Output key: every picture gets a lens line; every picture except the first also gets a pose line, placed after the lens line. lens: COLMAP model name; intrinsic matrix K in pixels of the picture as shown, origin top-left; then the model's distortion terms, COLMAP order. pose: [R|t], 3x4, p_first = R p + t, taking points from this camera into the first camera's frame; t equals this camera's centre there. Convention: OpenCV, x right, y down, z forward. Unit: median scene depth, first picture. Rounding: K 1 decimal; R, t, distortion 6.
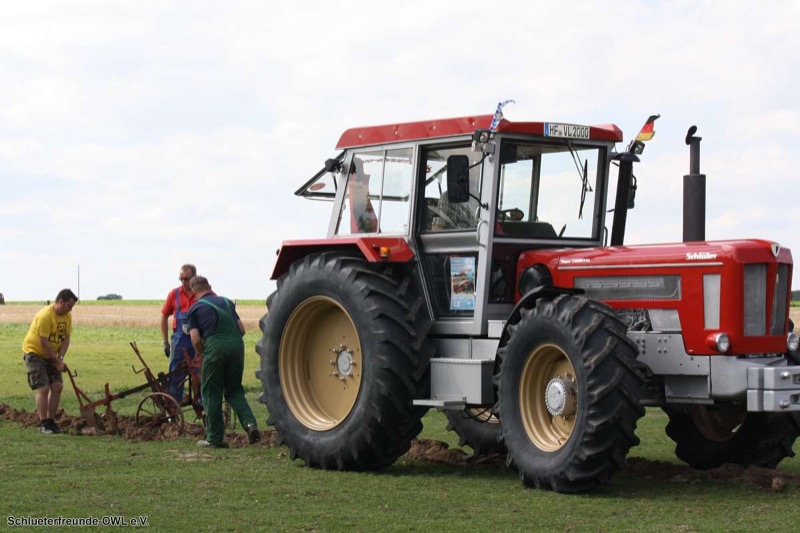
lens RADIAL K [[2071.3, 0, 400.0], [0, 2071.3, 266.5], [0, 0, 1]] dist [-0.567967, -0.657752]
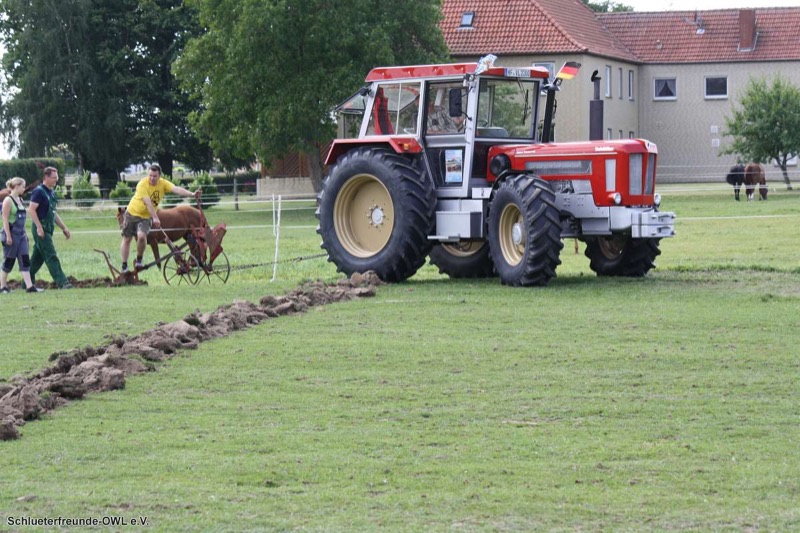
lens RADIAL K [[3217.4, 0, 400.0], [0, 3217.4, 266.5], [0, 0, 1]] dist [-0.701186, -2.219637]
pose [[0.993240, -0.005153, 0.115961, -0.309607], [0.001725, 0.999559, 0.029641, 0.012399], [-0.116062, -0.029240, 0.992811, -1.530650]]
